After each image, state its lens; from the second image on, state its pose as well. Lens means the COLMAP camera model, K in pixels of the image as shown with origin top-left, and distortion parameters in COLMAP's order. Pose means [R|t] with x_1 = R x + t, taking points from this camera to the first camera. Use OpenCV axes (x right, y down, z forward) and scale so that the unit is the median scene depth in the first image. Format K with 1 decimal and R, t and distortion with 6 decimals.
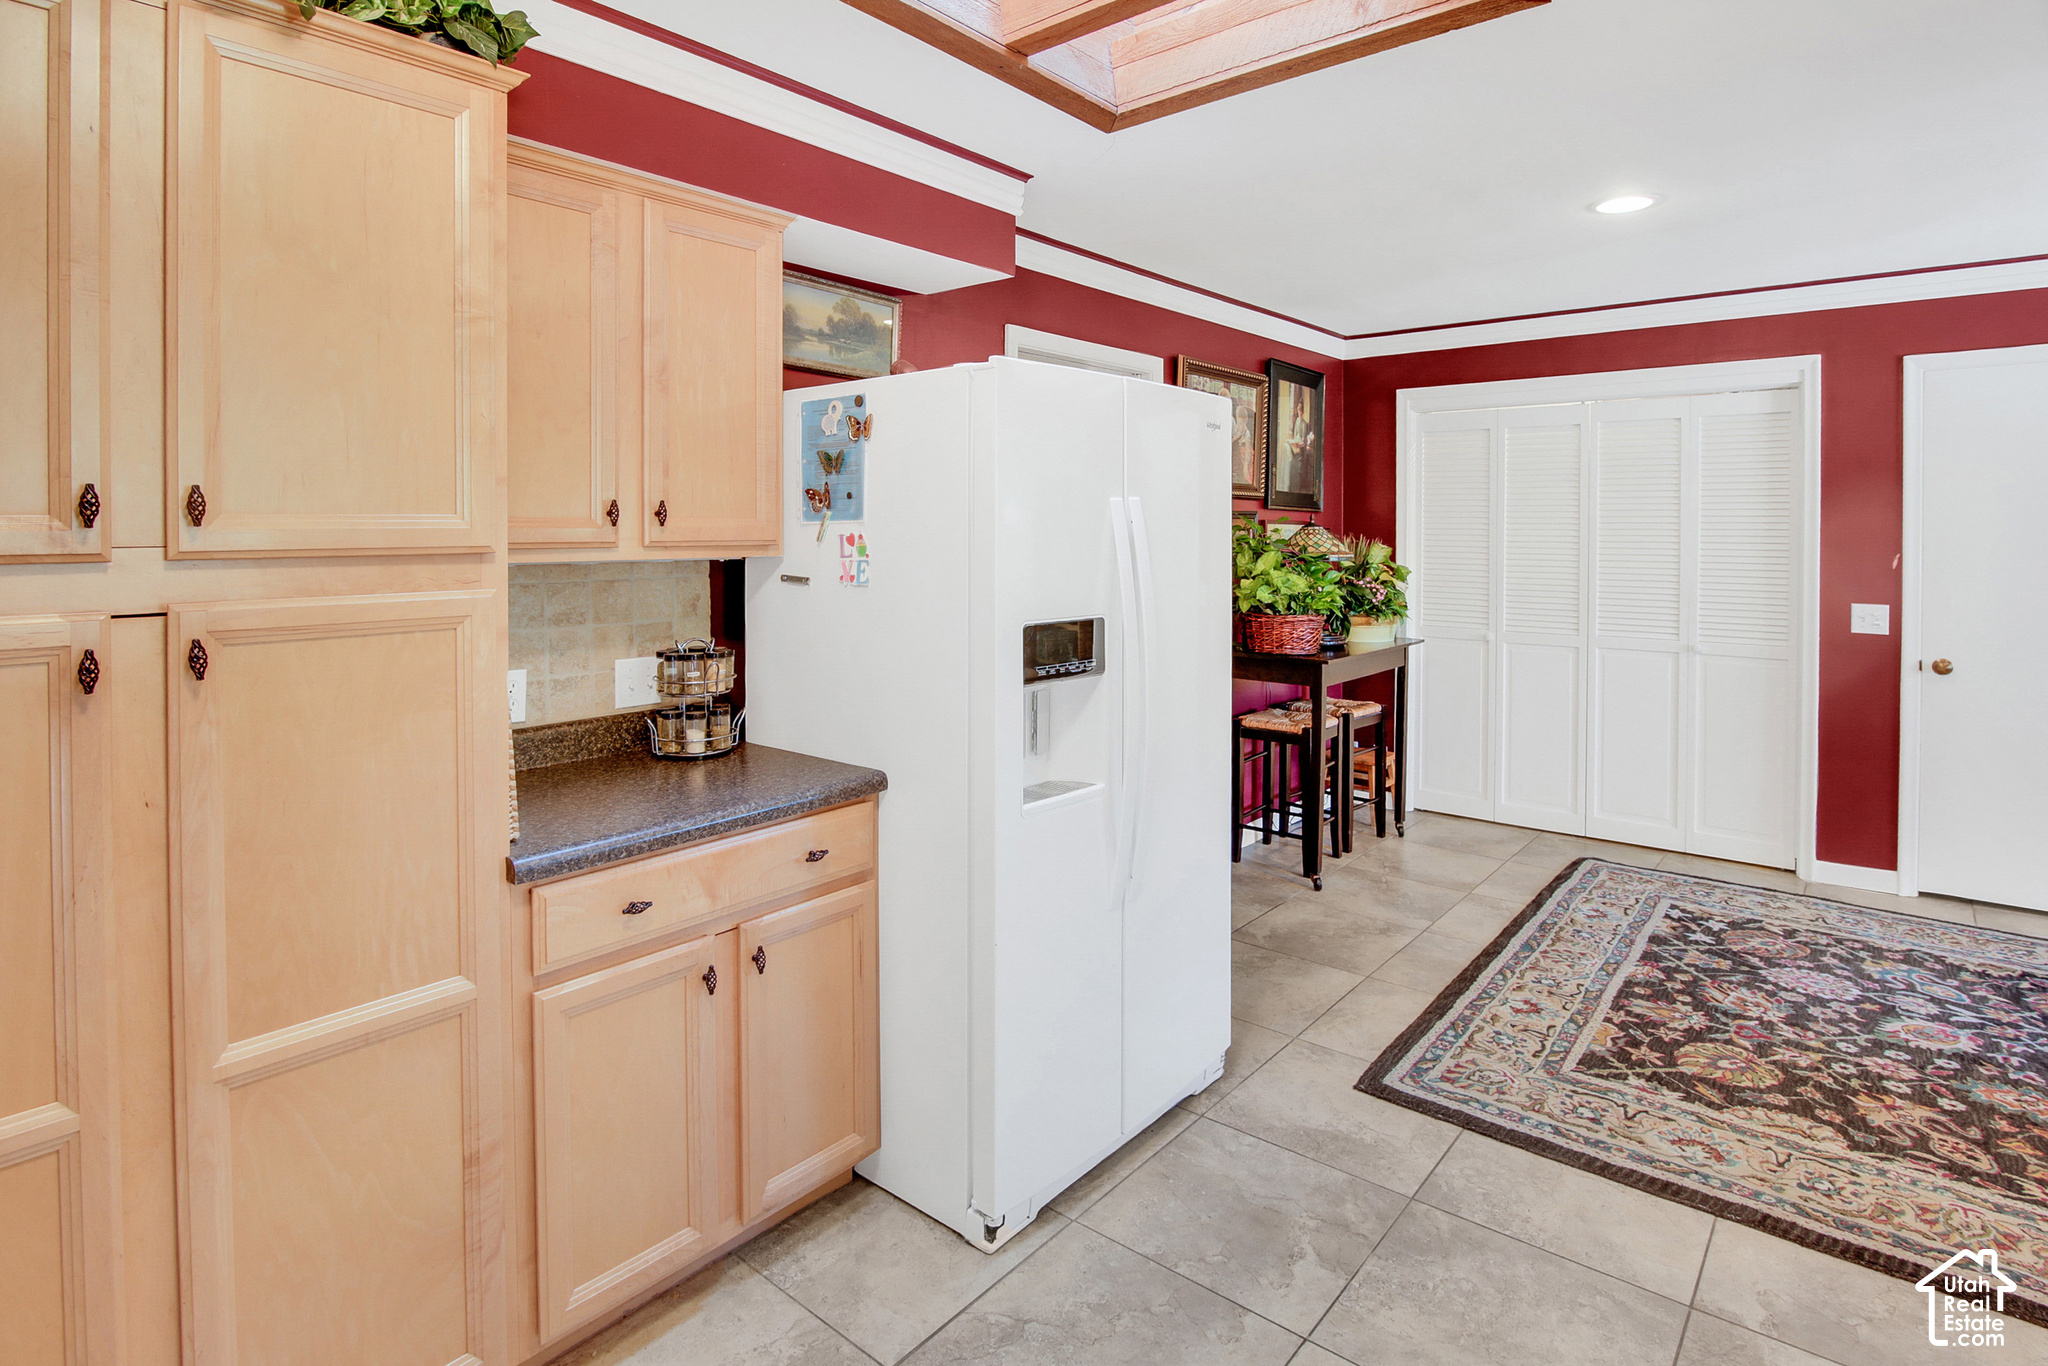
lens RADIAL K [[1058.1, 0, 1069.9], [0, 1058.1, 517.0], [0, 0, 1]] dist [-0.020482, 0.001663]
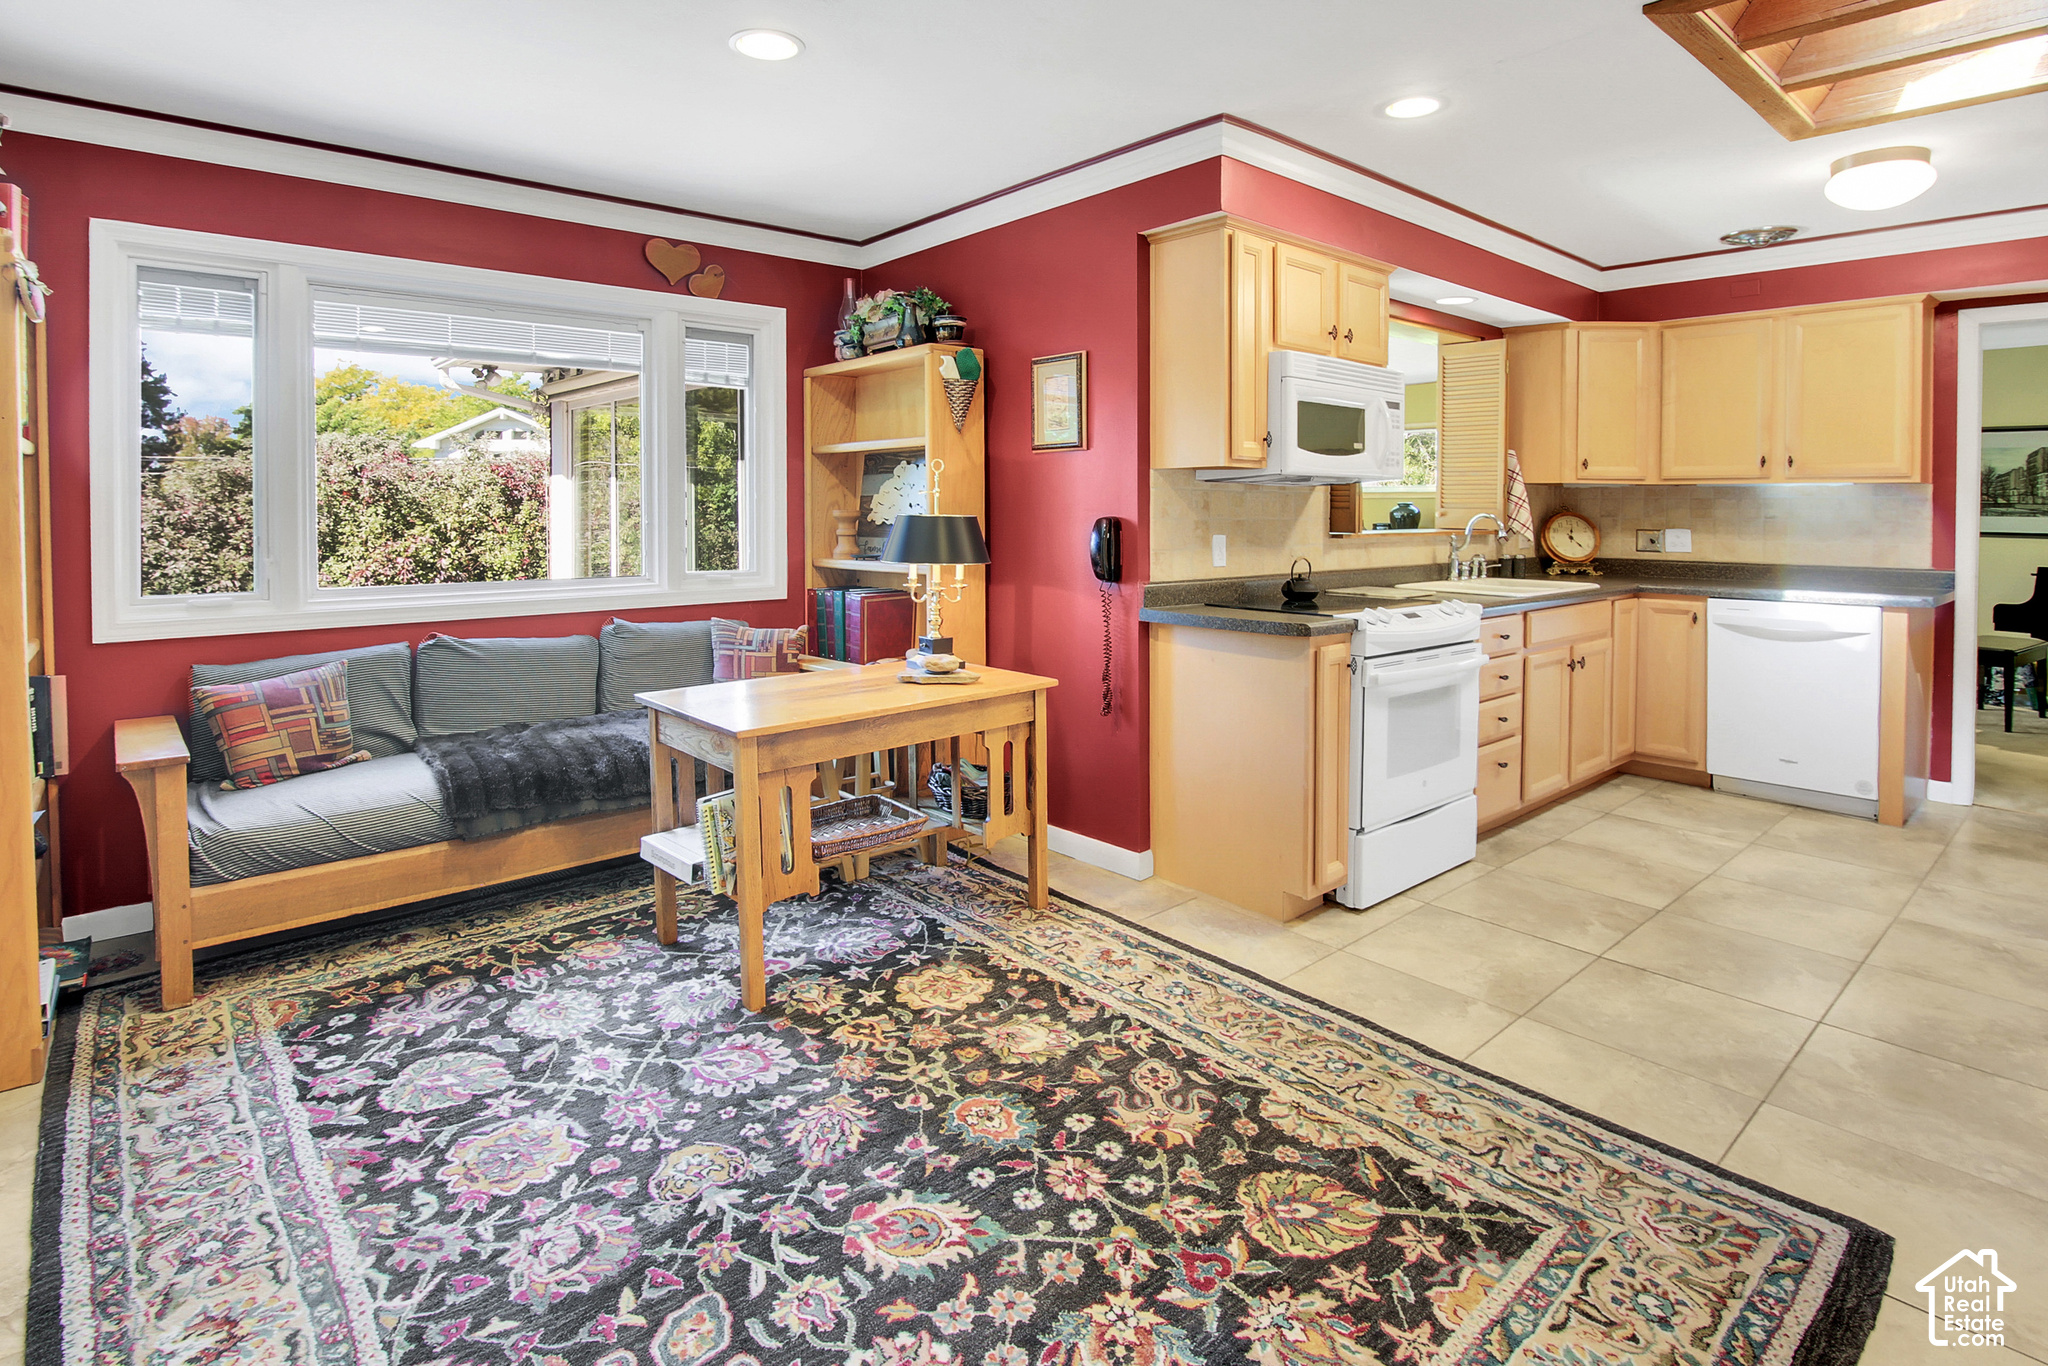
lens RADIAL K [[1058.1, 0, 1047.5], [0, 1058.1, 526.6], [0, 0, 1]] dist [-0.020482, 0.001663]
pose [[-0.986906, -0.009692, 0.161005, 0.685062], [-0.007982, 0.999905, 0.011259, 0.072783], [-0.161099, 0.009827, -0.986889, 1.688050]]
